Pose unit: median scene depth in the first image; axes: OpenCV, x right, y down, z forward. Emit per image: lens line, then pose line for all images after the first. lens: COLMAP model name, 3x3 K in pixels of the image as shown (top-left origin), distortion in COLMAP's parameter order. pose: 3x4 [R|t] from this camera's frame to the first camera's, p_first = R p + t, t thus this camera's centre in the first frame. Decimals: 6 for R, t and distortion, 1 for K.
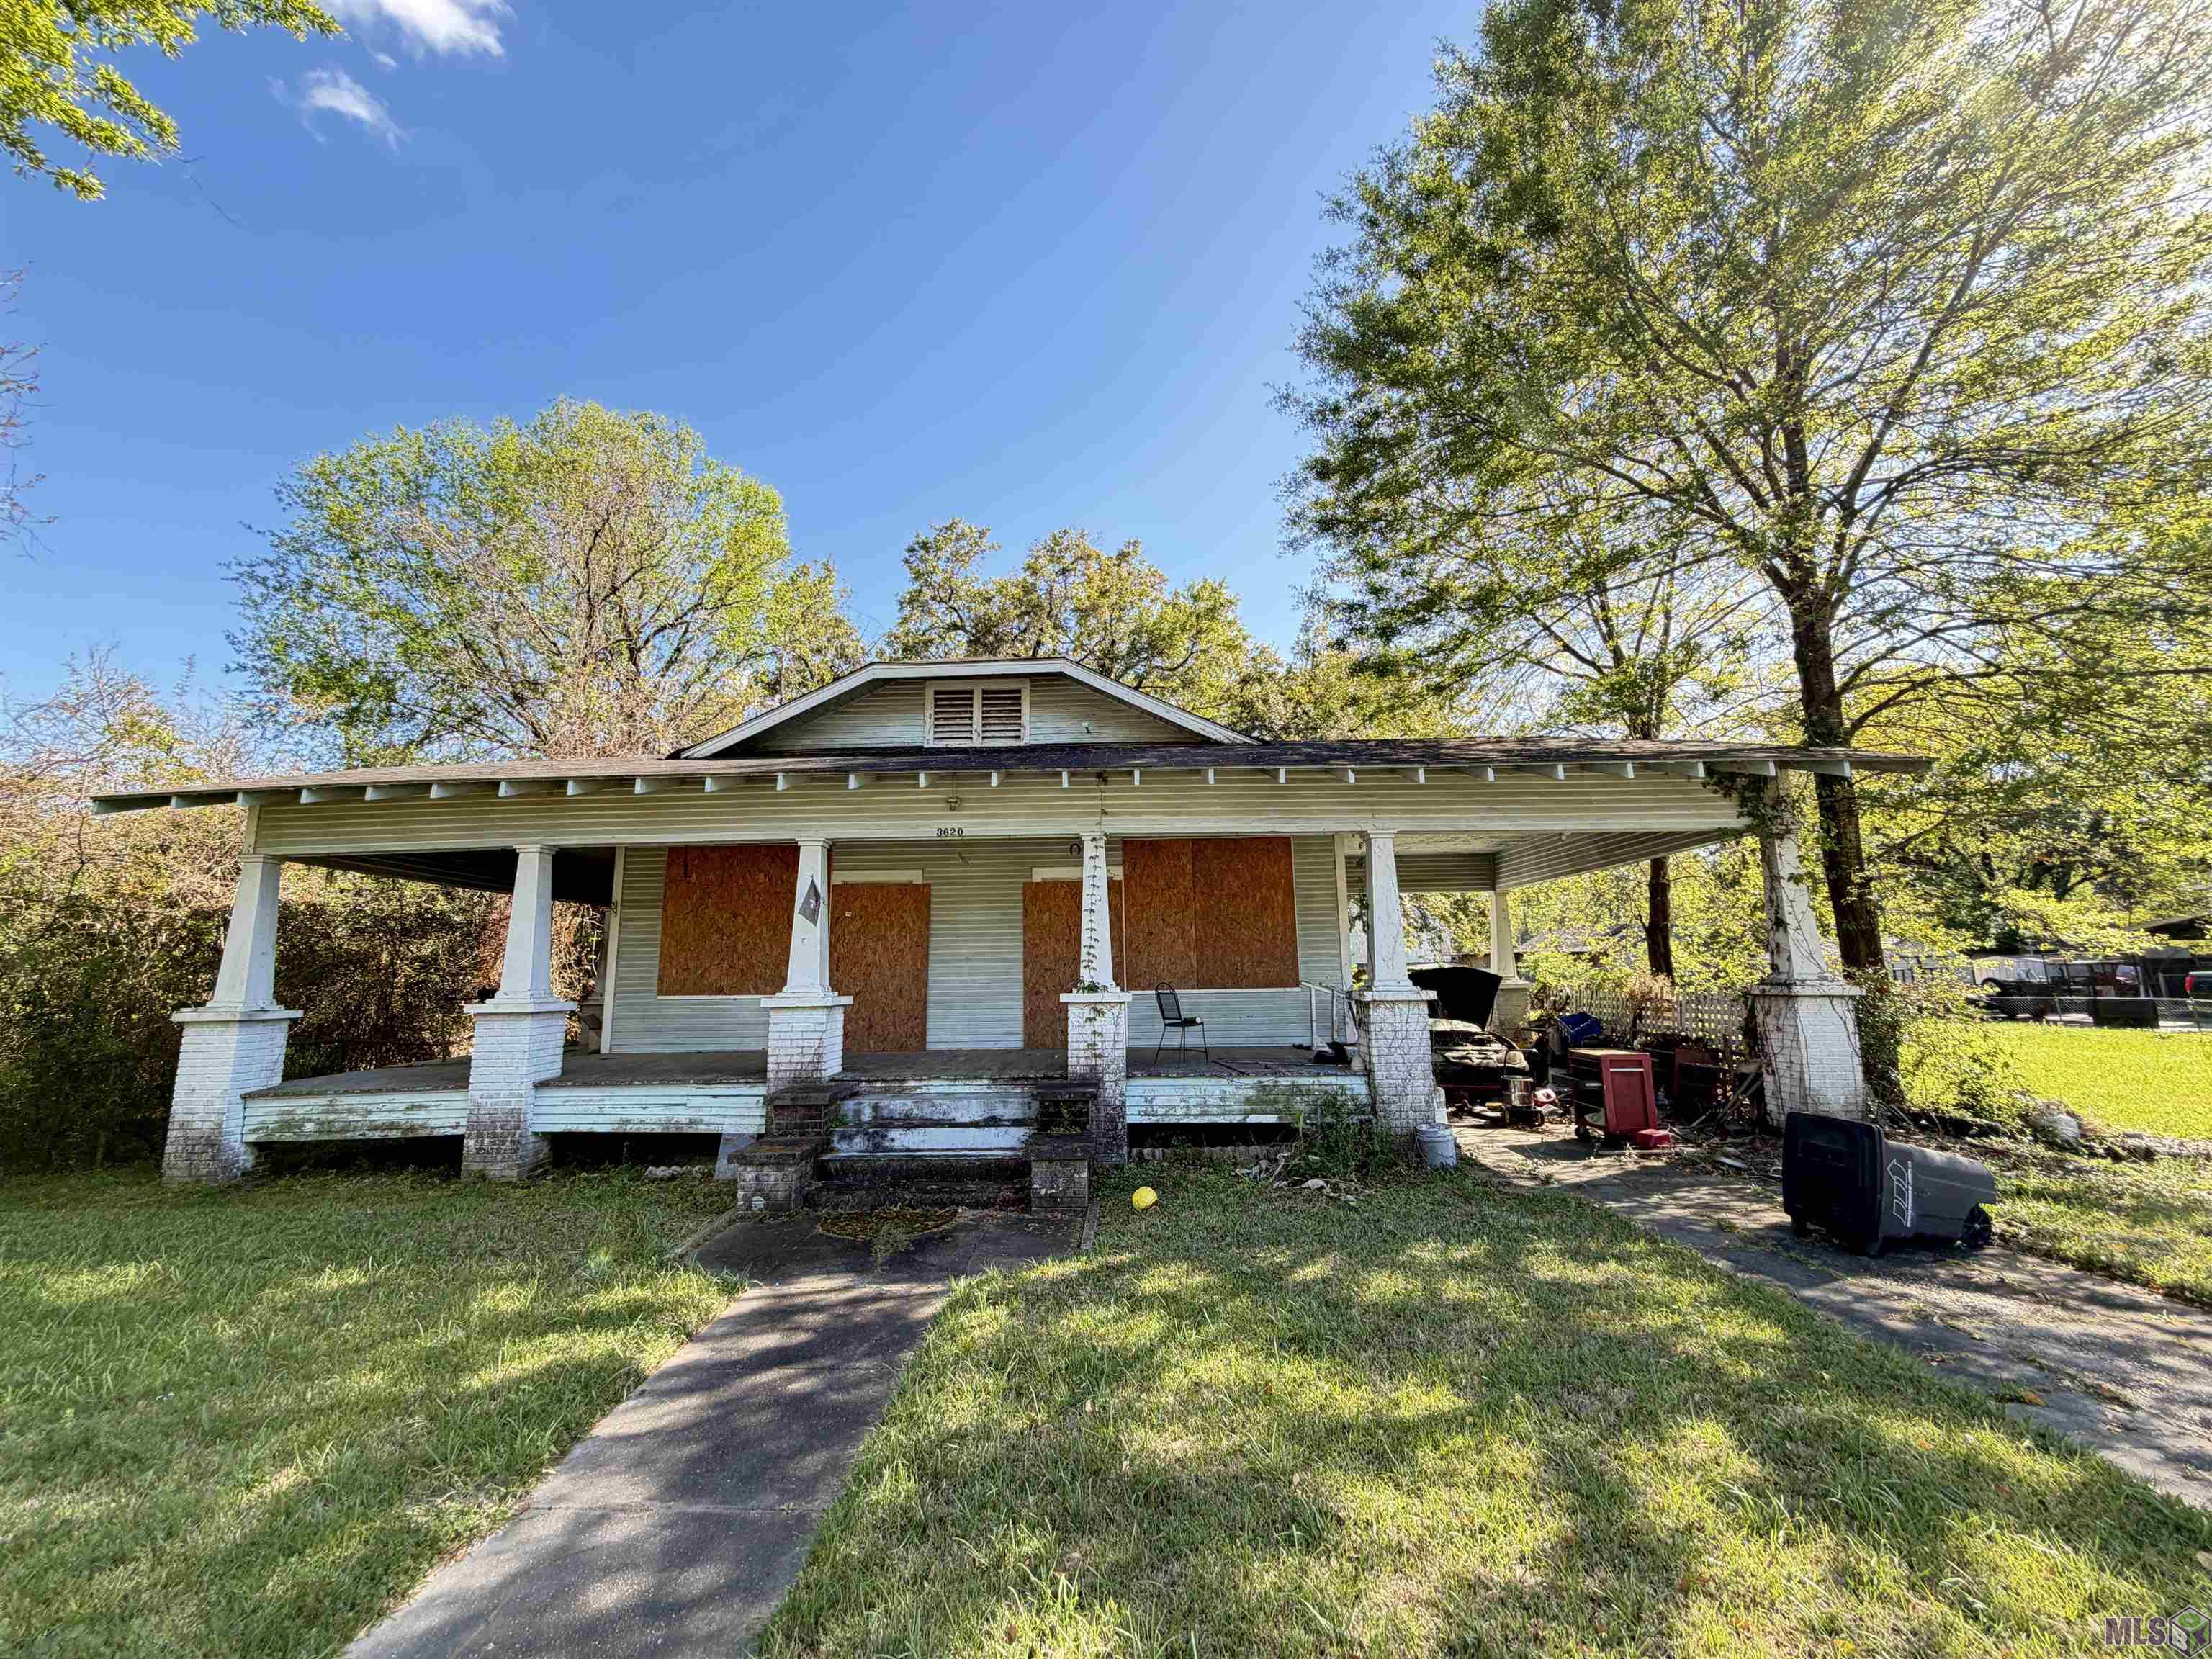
lens RADIAL K [[885.1, 0, 1108.7], [0, 885.1, 820.8], [0, 0, 1]] dist [0.000233, 0.001093]
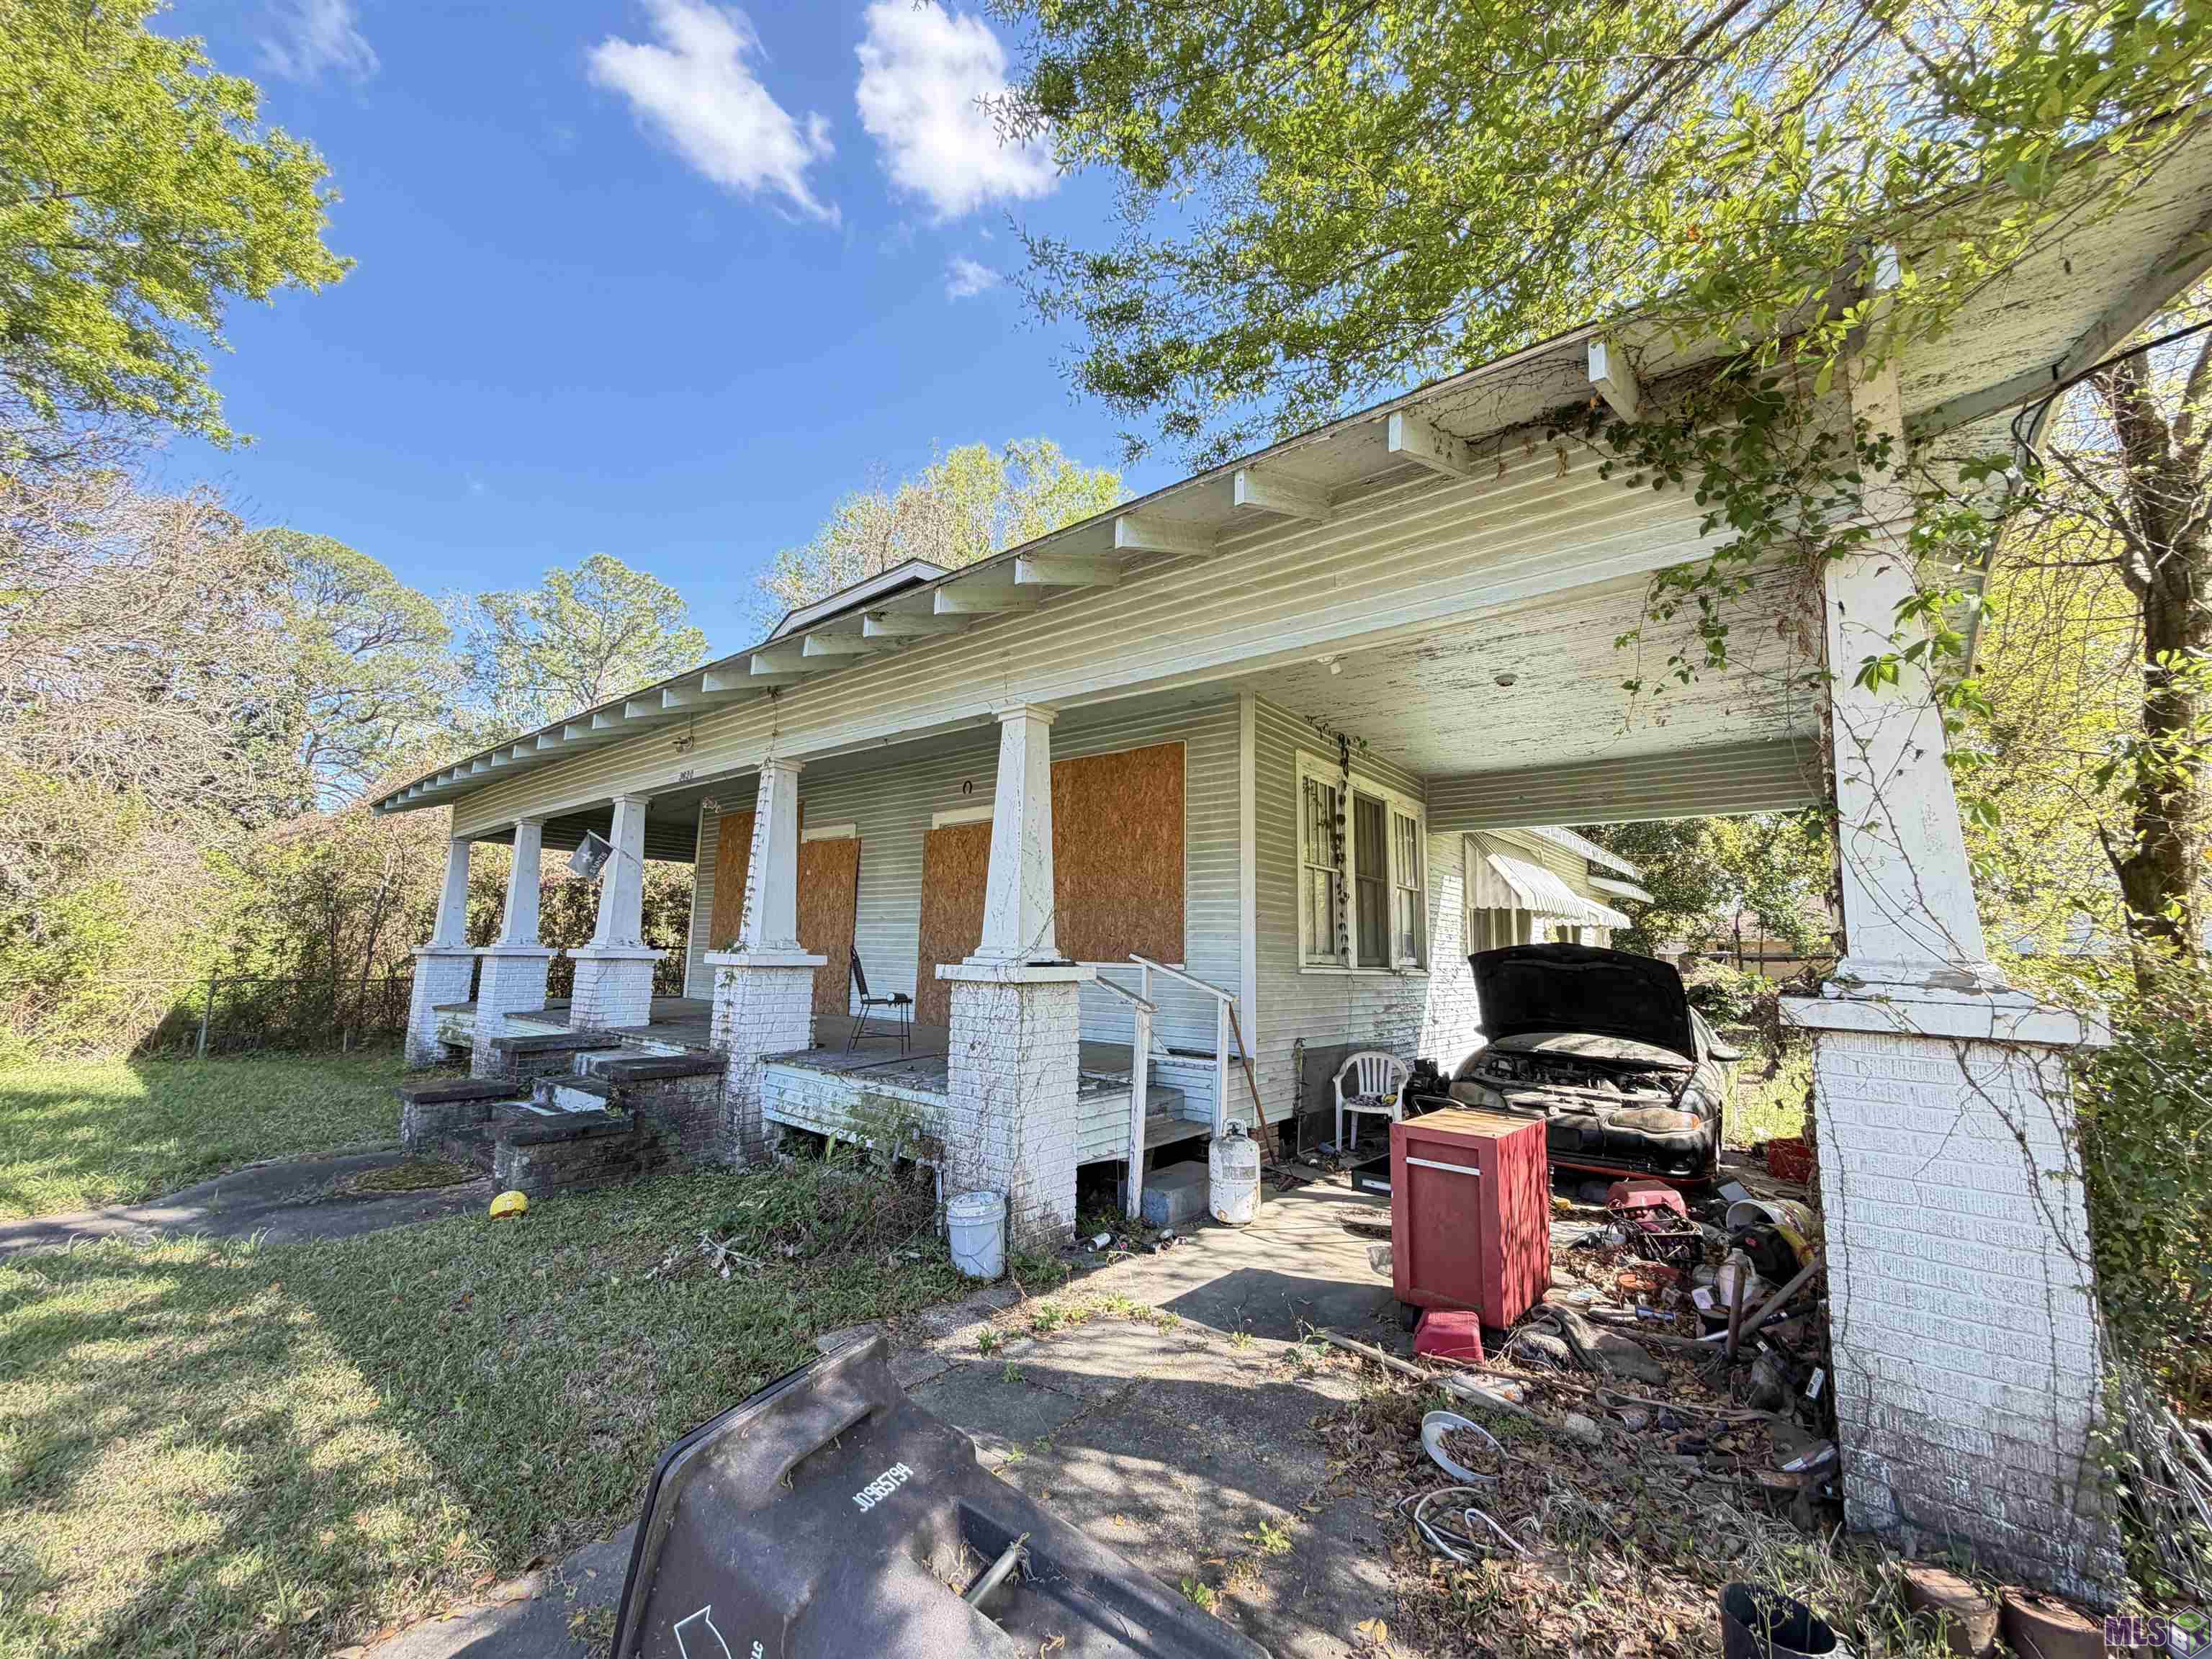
lens RADIAL K [[885.1, 0, 1106.2], [0, 885.1, 826.6], [0, 0, 1]] dist [0.000233, 0.001093]
pose [[0.780867, -0.058132, -0.621986, 0.740915], [0.077332, 0.996998, 0.003905, 0.096985], [0.619892, -0.051148, 0.783018, 0.557211]]
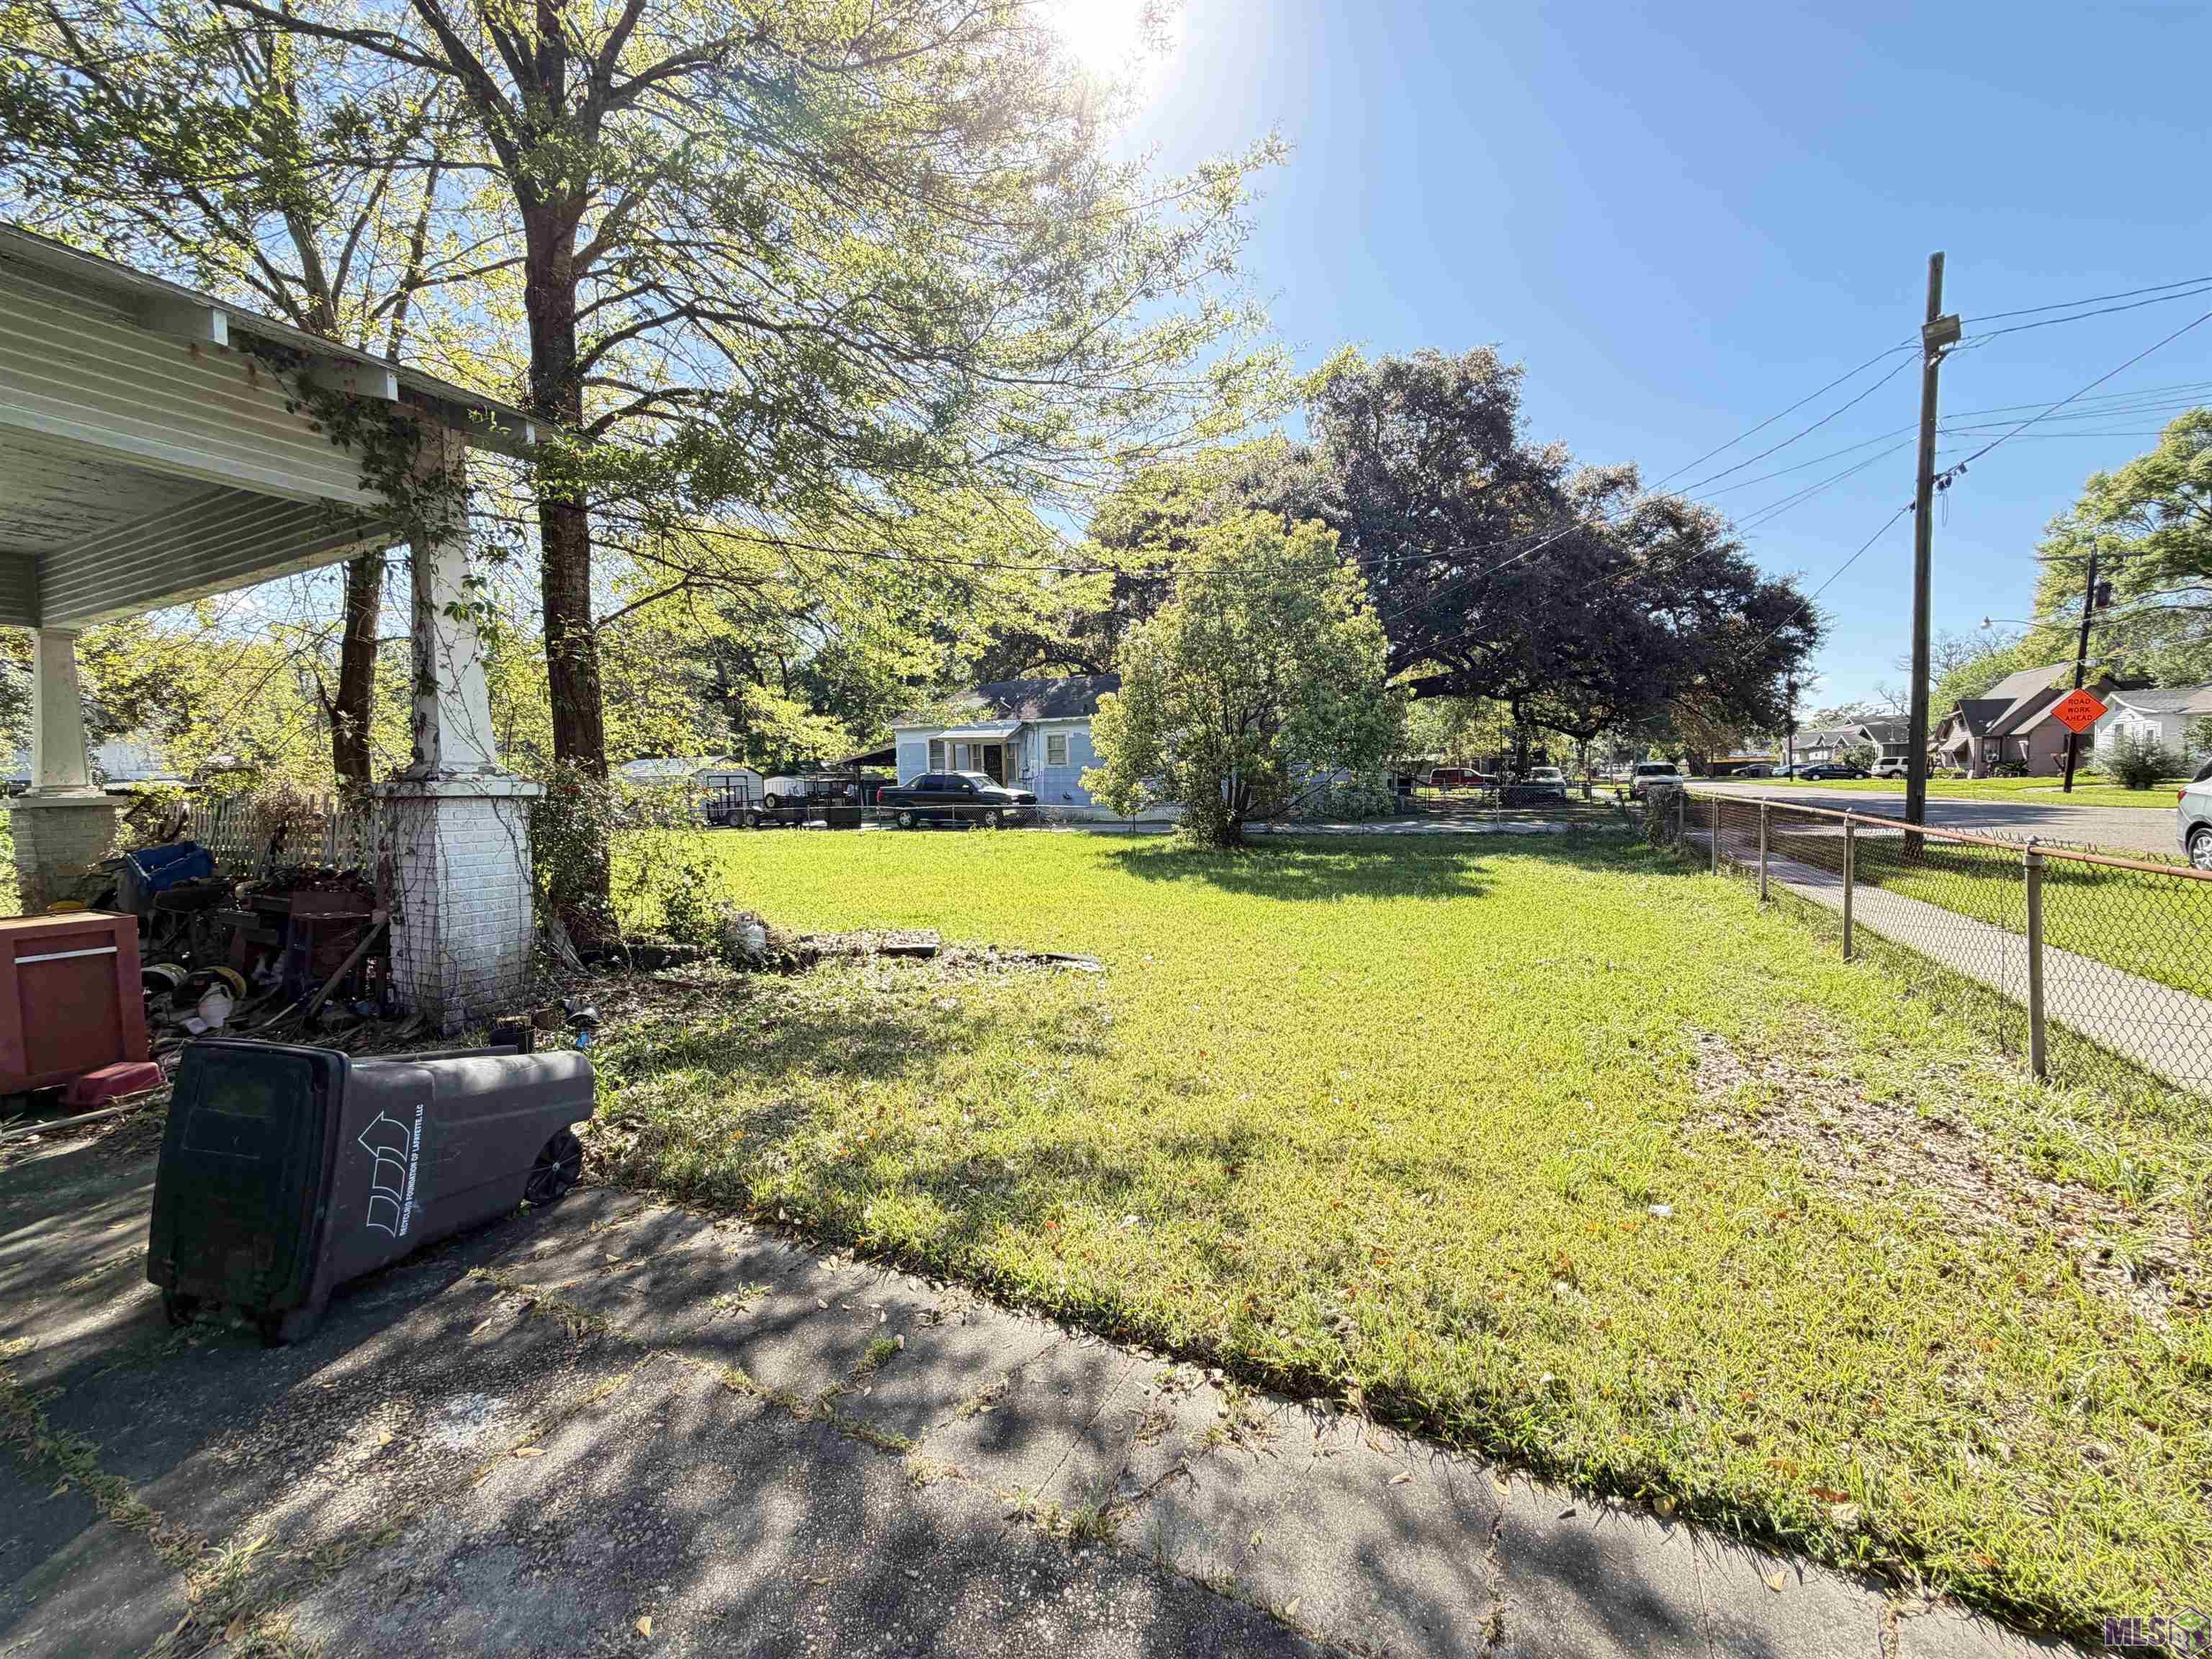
lens RADIAL K [[885.1, 0, 1105.0], [0, 885.1, 826.1], [0, 0, 1]] dist [0.000233, 0.001093]
pose [[0.435906, -0.041355, 0.899041, 0.403540], [-0.139659, 0.983735, 0.112966, 0.078312], [-0.889090, -0.174802, 0.423040, 0.305278]]
